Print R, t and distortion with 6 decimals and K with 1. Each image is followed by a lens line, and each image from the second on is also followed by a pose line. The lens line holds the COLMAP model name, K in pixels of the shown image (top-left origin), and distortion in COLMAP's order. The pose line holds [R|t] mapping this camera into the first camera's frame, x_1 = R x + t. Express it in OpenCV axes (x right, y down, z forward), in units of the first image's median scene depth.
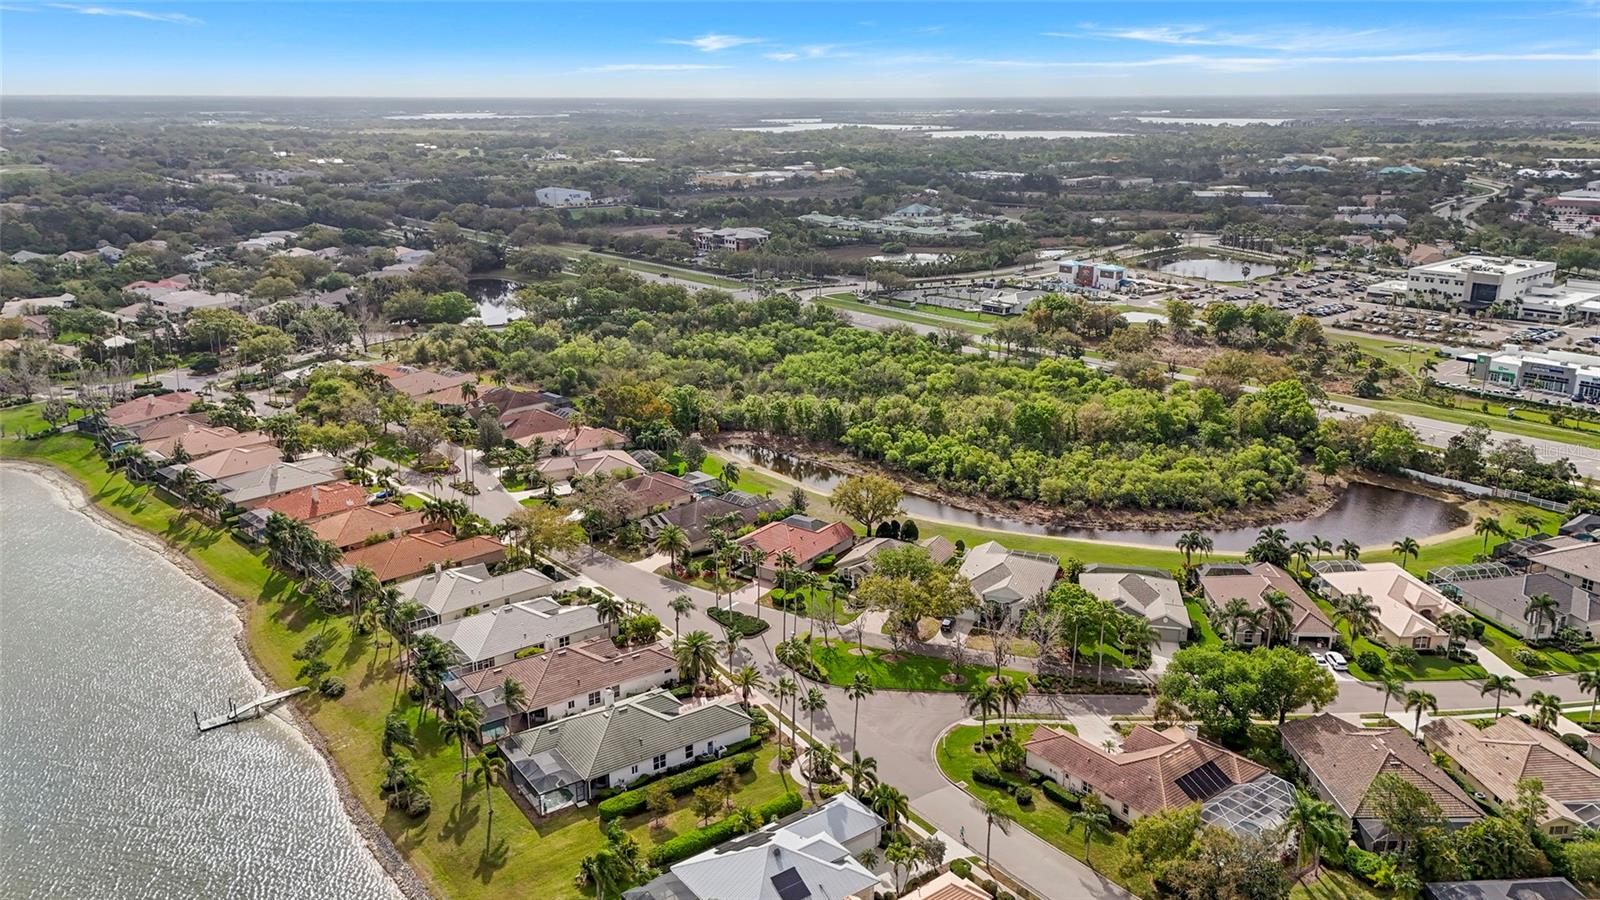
lens RADIAL K [[1160.4, 0, 801.1], [0, 1160.4, 491.1], [0, 0, 1]] dist [0.105287, -0.098553]
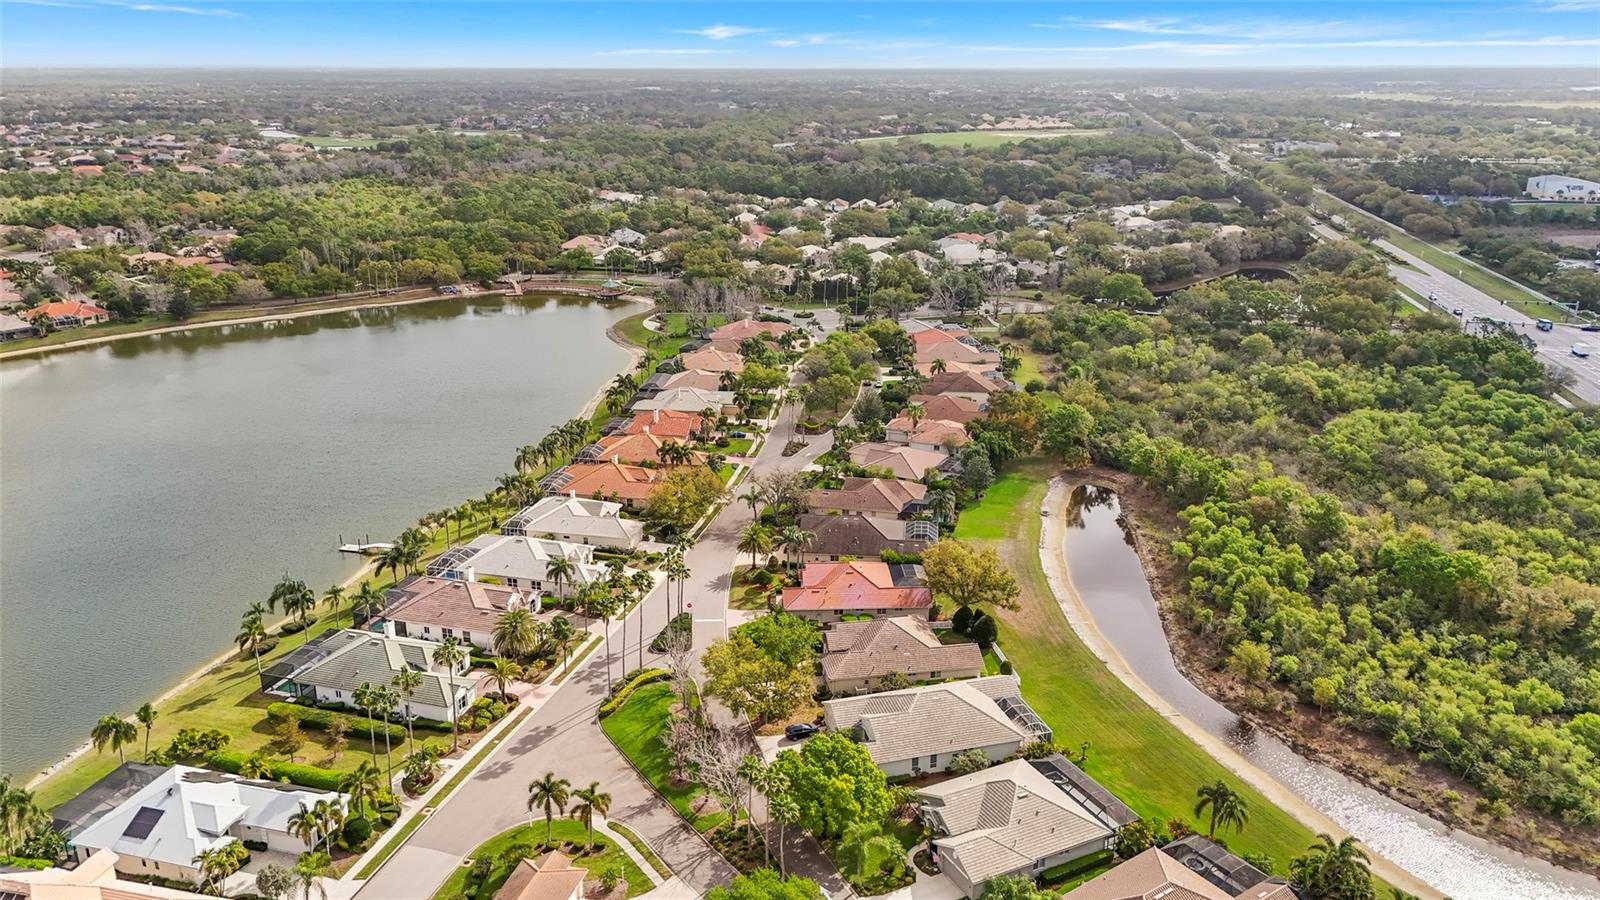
lens RADIAL K [[1180.0, 0, 795.6], [0, 1180.0, 457.5], [0, 0, 1]] dist [0.102476, -0.104483]
pose [[0.651136, 0.268111, -0.710027, 0.433712], [-0.268251, 0.956441, 0.115157, -0.108034], [0.709974, 0.115483, 0.694694, 0.248575]]
